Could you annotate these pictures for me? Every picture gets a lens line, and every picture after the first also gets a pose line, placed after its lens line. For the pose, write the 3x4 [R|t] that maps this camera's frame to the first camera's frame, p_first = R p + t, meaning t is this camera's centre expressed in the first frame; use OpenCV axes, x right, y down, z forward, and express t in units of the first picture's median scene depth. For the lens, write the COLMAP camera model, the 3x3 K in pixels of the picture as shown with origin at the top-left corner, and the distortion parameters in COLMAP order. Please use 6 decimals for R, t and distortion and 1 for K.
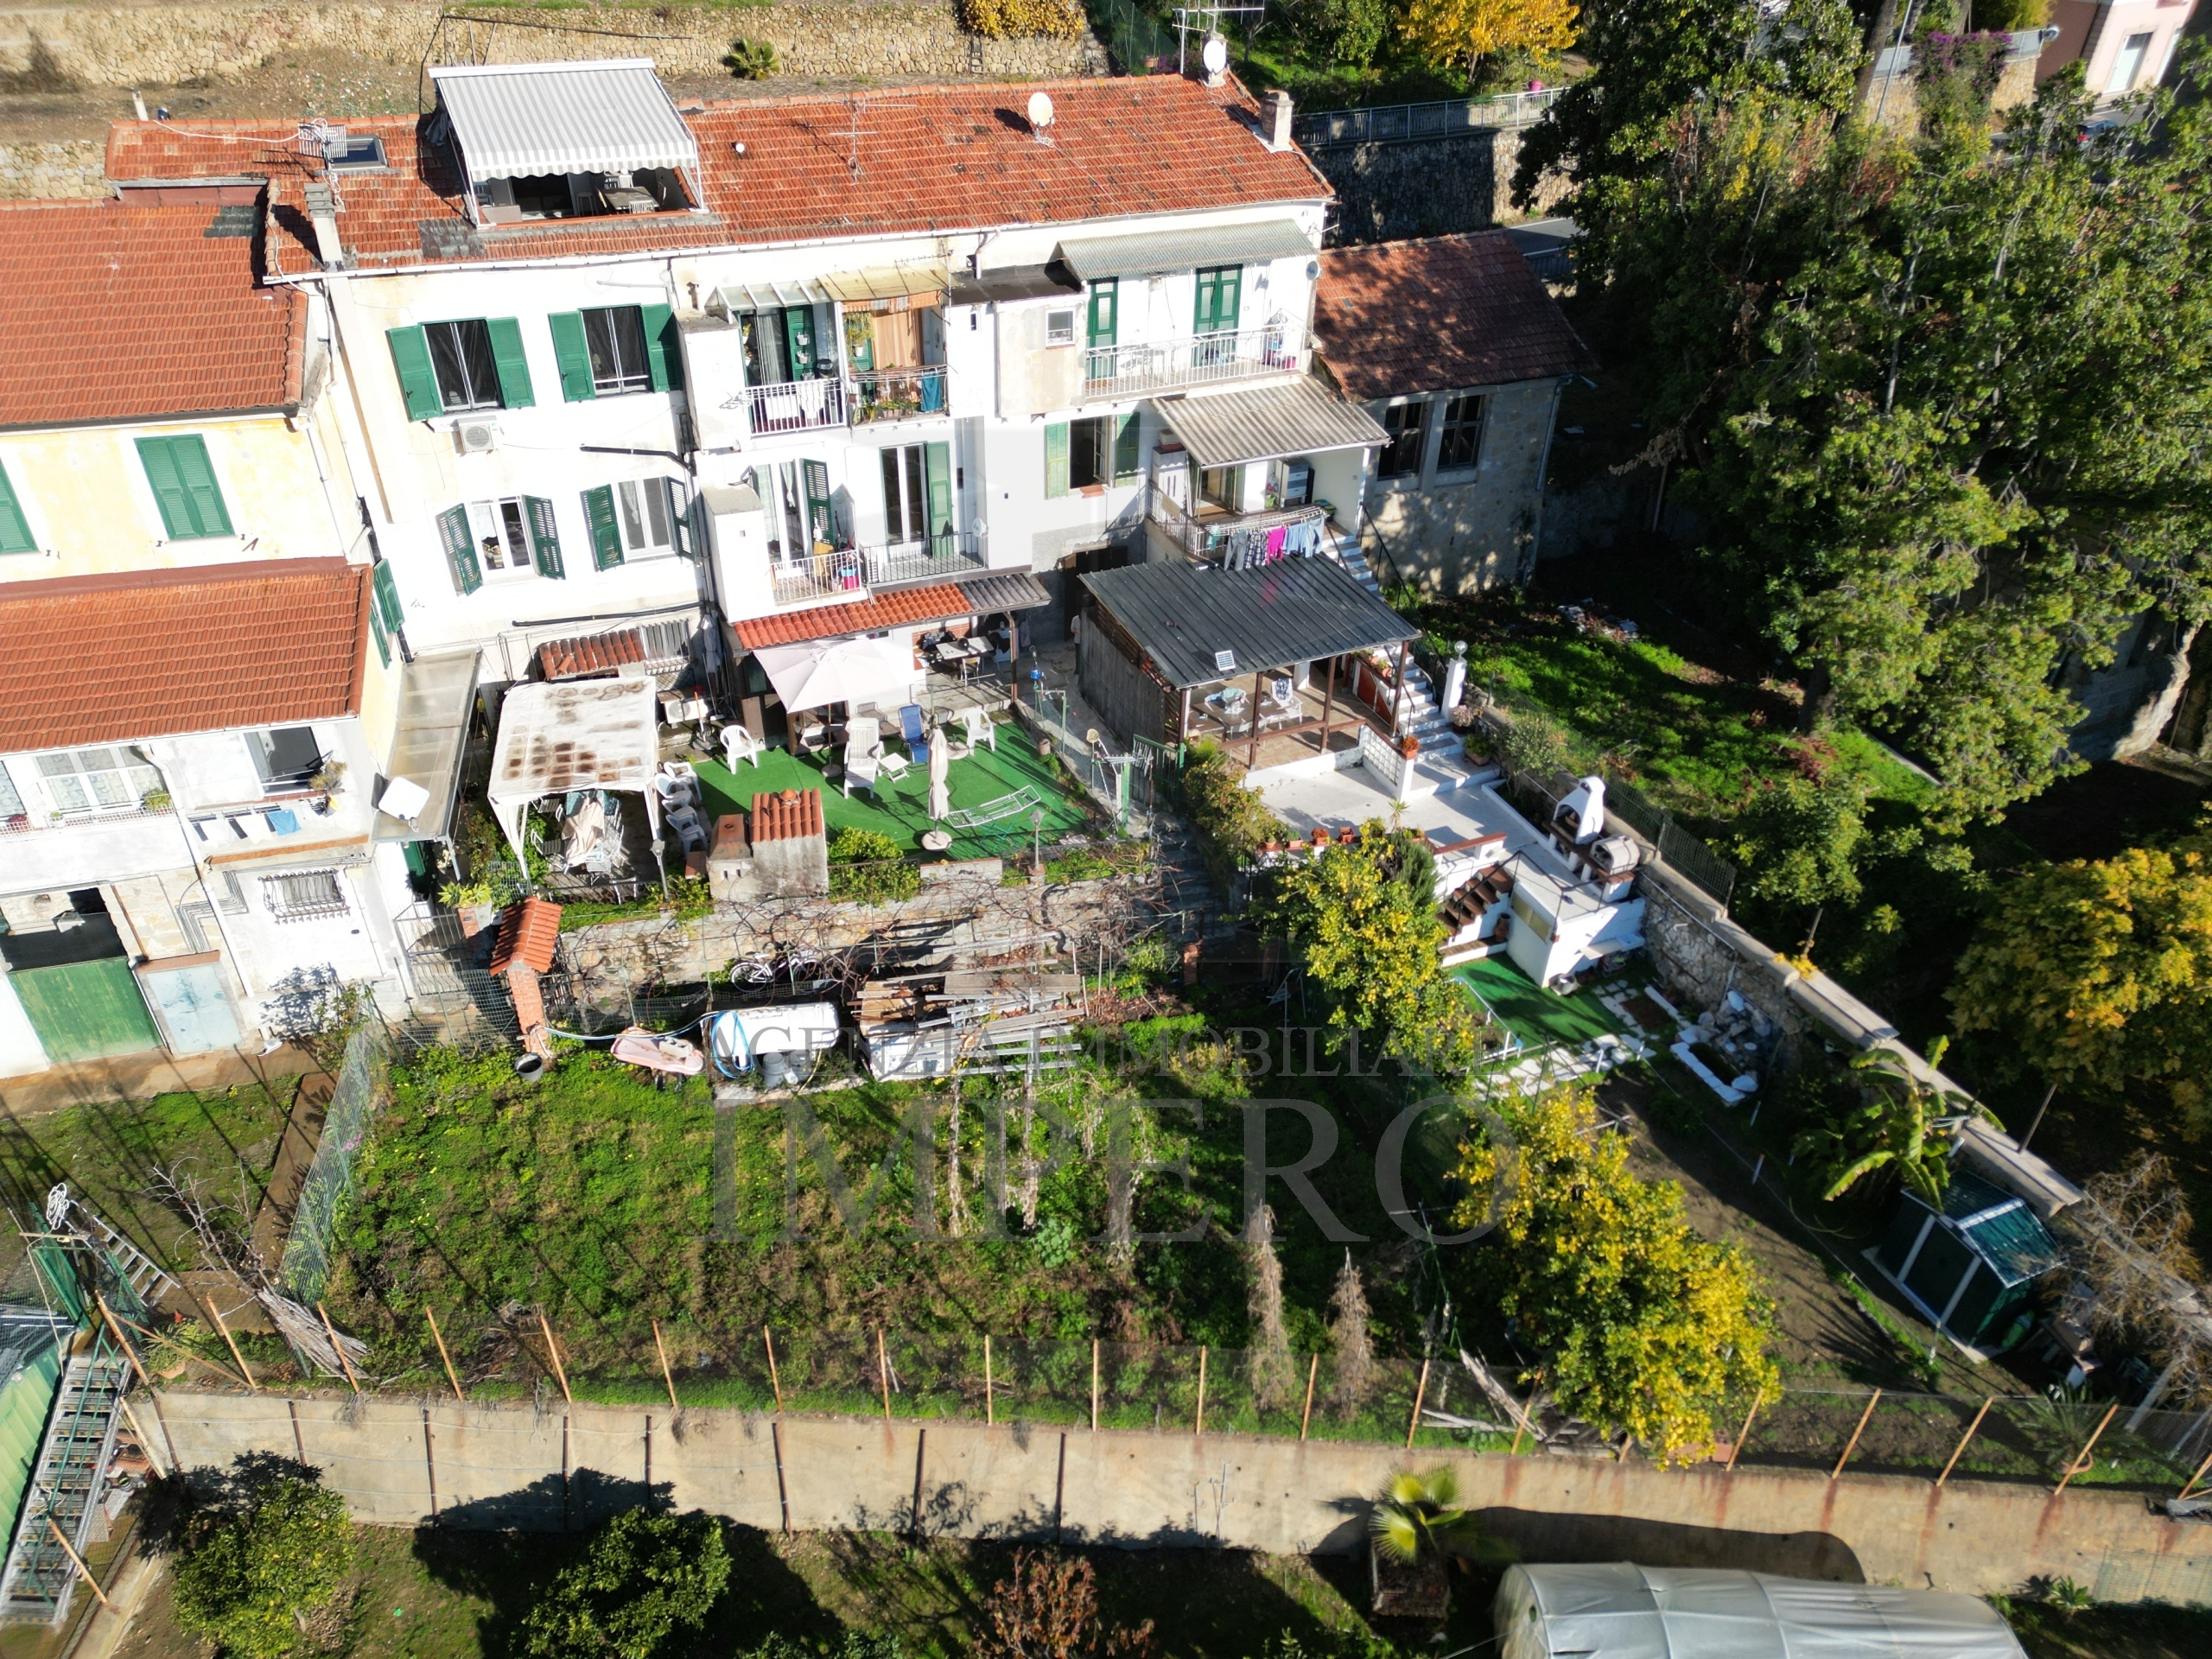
lens RADIAL K [[1533.3, 0, 1120.2], [0, 1533.3, 831.4], [0, 0, 1]] dist [0.063316, -0.052476]
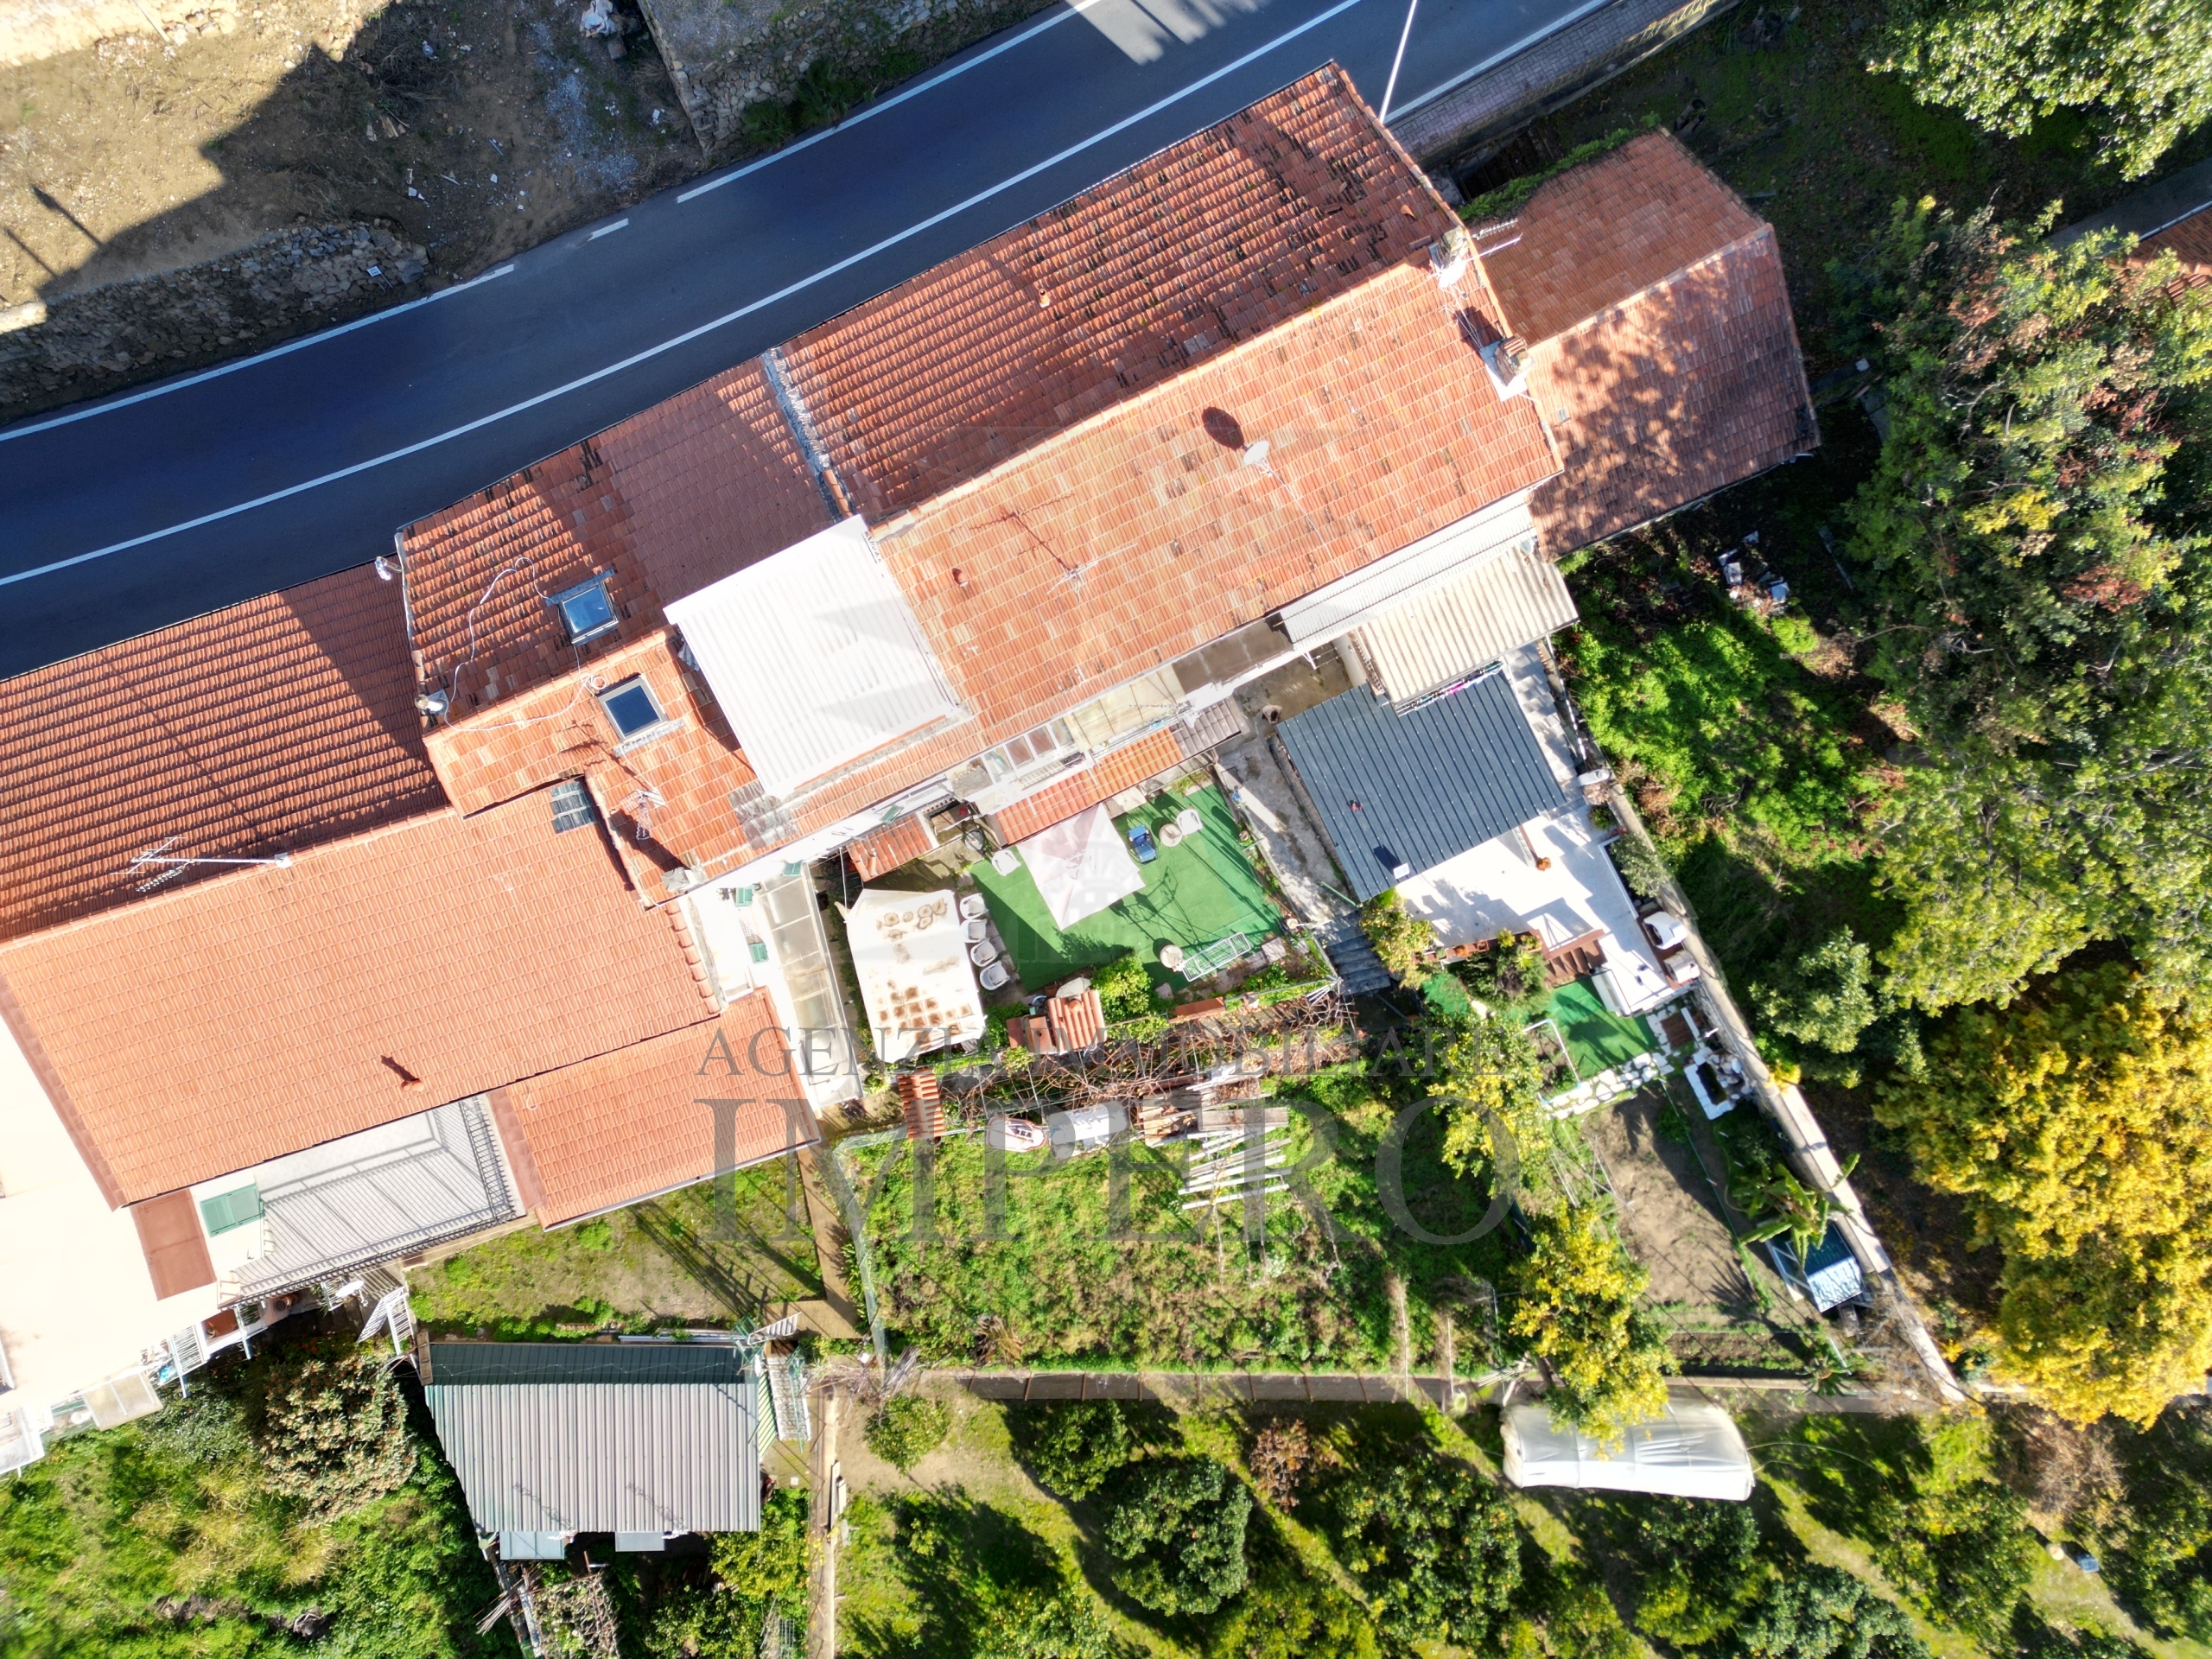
lens RADIAL K [[1526.8, 0, 1111.5], [0, 1526.8, 830.2], [0, 0, 1]] dist [0.058113, -0.038850]
pose [[0.998695, -0.028811, -0.042173, -0.123570], [0.051021, 0.600622, 0.797904, -1.229860], [0.002341, -0.799014, 0.601308, 0.310129]]
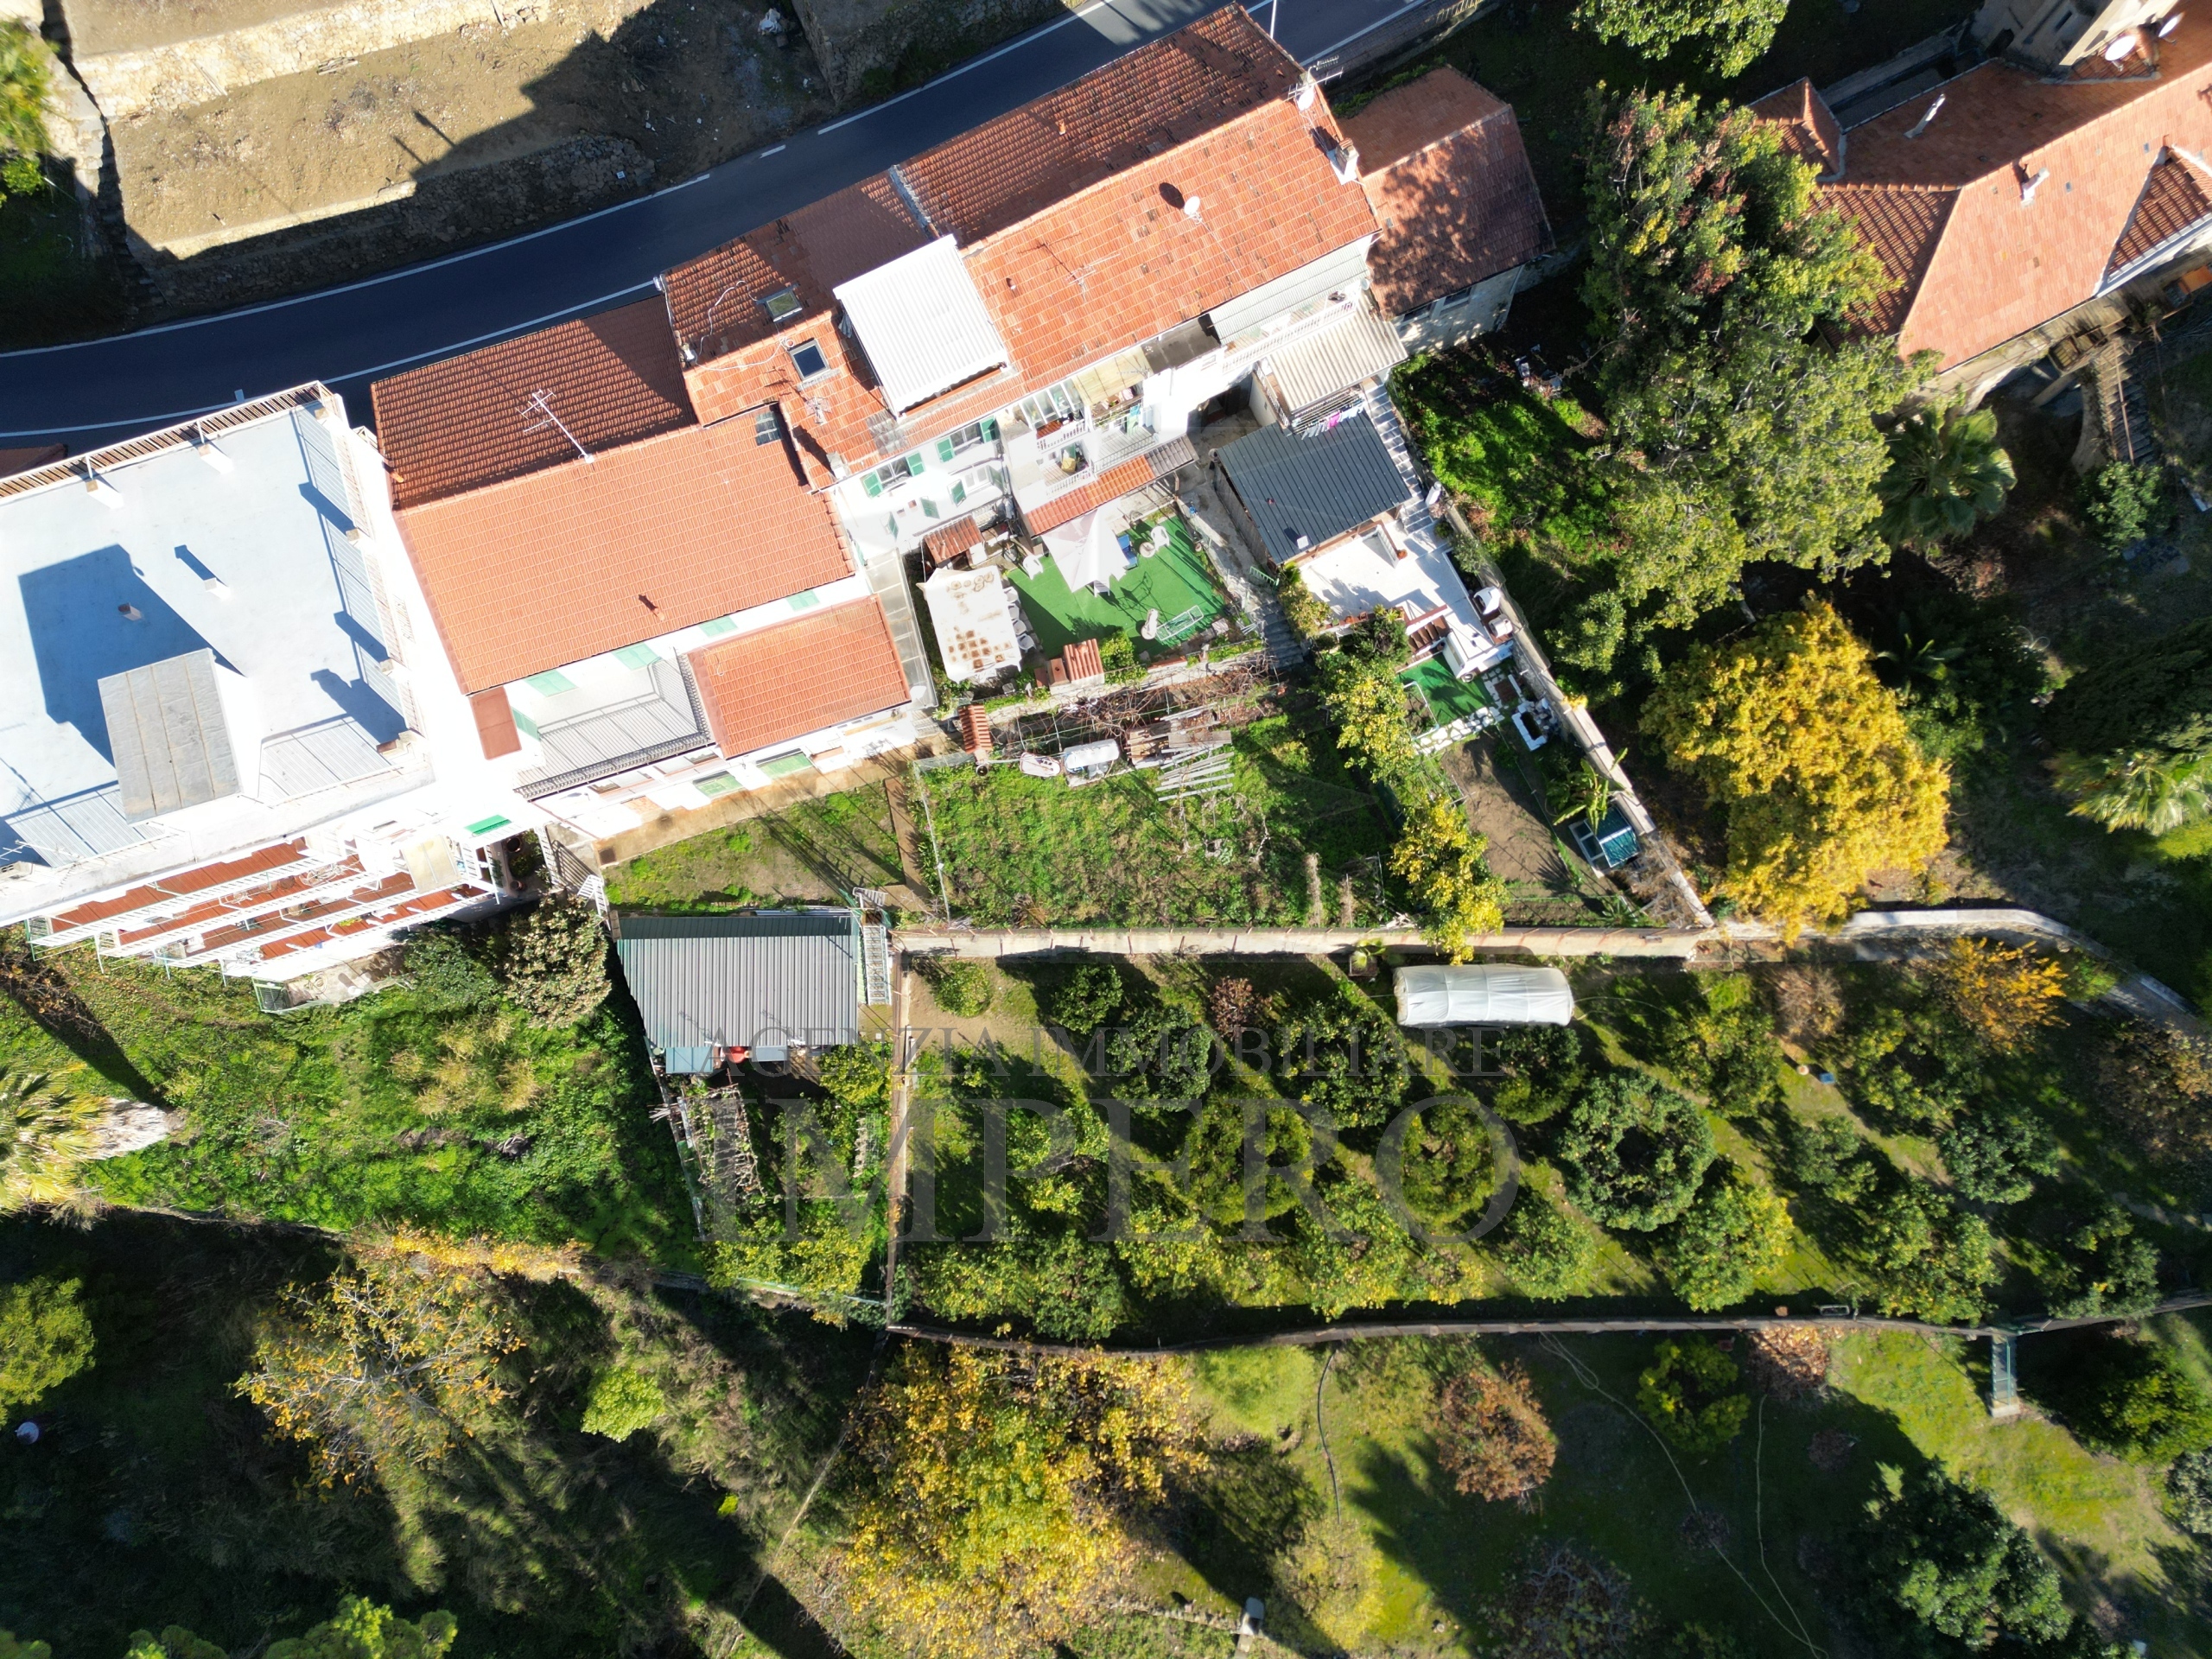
lens RADIAL K [[1519.2, 0, 1114.6], [0, 1519.2, 831.1], [0, 0, 1]] dist [0.090850, -0.098058]
pose [[0.998516, -0.043705, -0.032494, -0.122570], [0.053949, 0.712202, 0.699898, -1.260253], [-0.007447, -0.700612, 0.713503, -0.592879]]
